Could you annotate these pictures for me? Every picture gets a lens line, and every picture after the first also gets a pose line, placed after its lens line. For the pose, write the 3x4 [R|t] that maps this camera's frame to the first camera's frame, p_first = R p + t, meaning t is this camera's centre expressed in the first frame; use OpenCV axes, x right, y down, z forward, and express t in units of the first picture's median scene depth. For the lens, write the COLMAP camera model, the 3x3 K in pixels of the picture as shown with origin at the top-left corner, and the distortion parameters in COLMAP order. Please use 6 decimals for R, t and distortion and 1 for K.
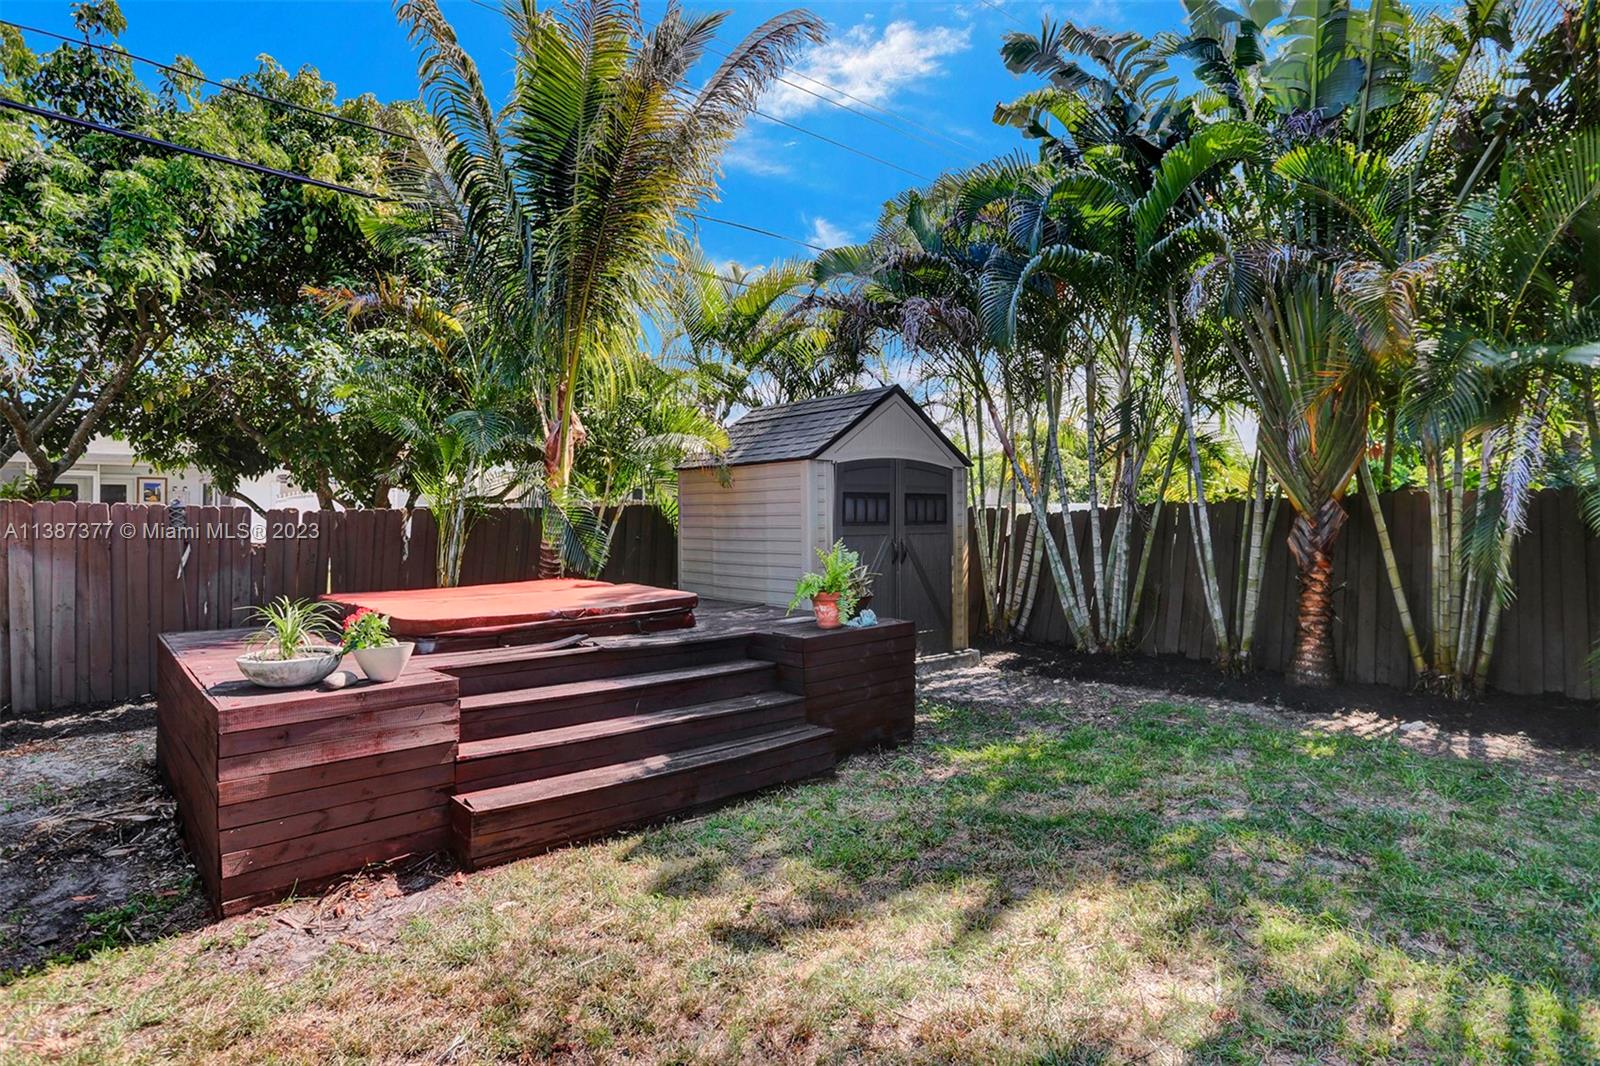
lens RADIAL K [[835.9, 0, 794.9], [0, 835.9, 522.8], [0, 0, 1]] dist [-0.062393, 0.039319]
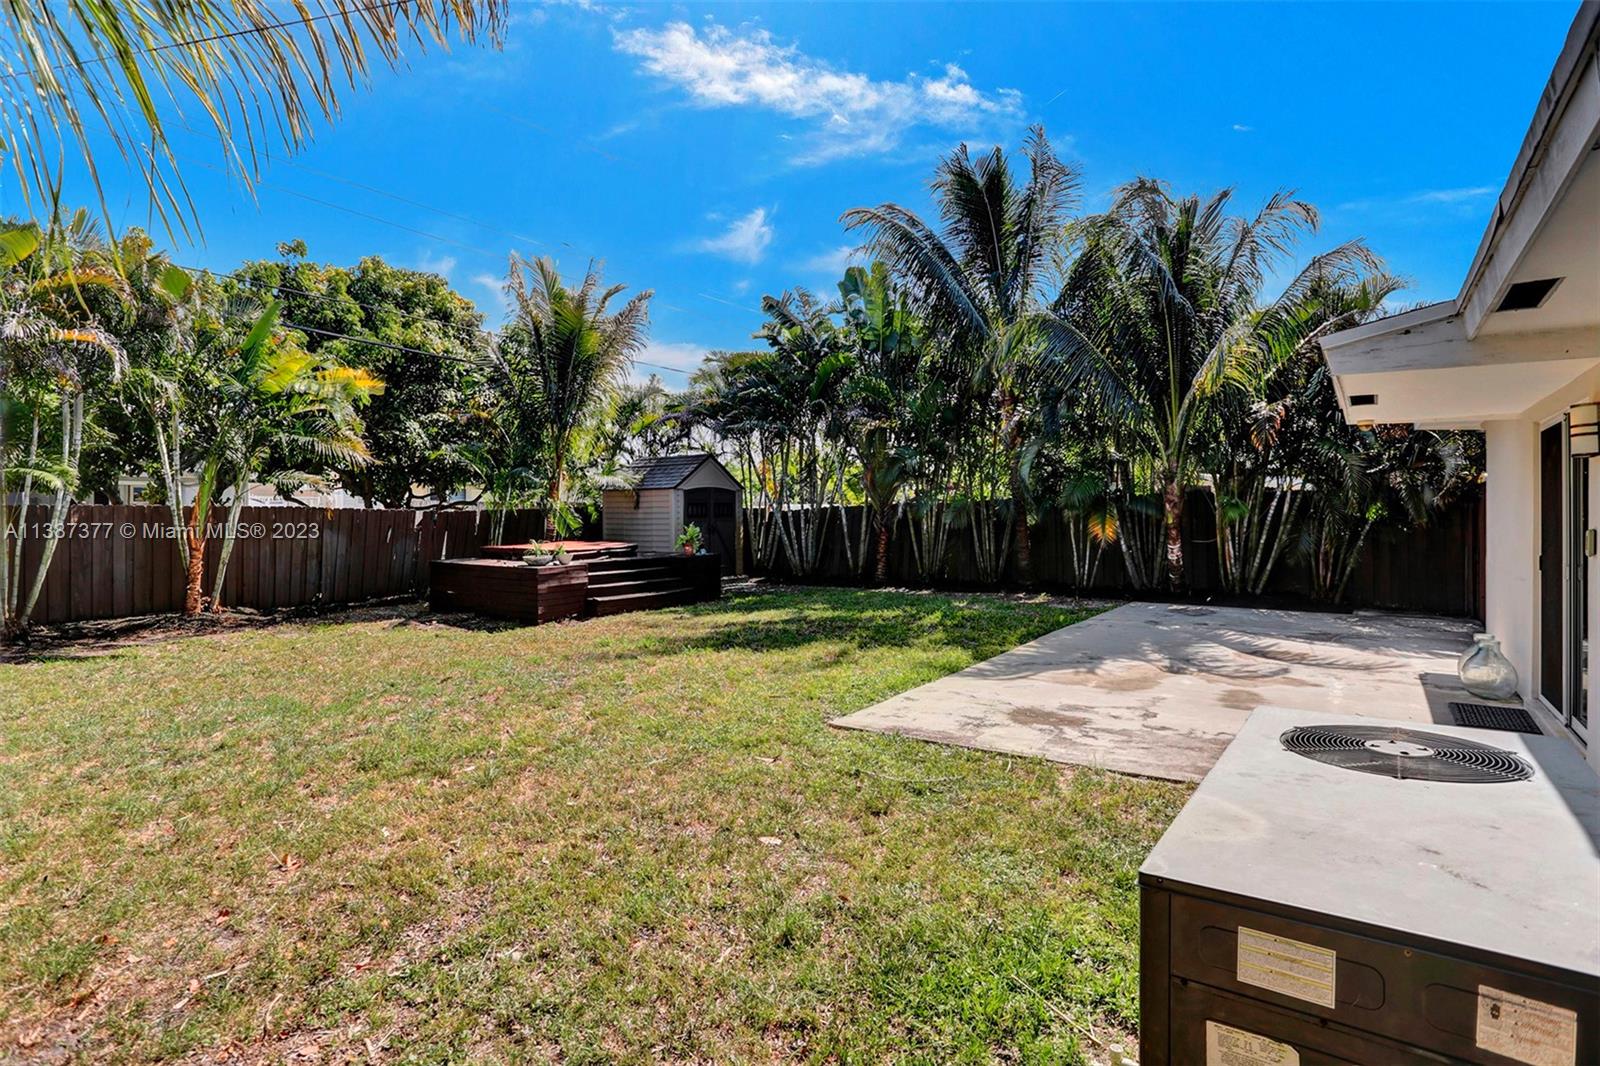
lens RADIAL K [[819.8, 0, 788.8], [0, 819.8, 506.8], [0, 0, 1]] dist [-0.056814, 0.035952]
pose [[0.969982, -0.000778, 0.243177, -0.212100], [0.003271, 0.999946, -0.009849, -0.002369], [-0.243157, 0.010349, 0.969932, -1.198206]]
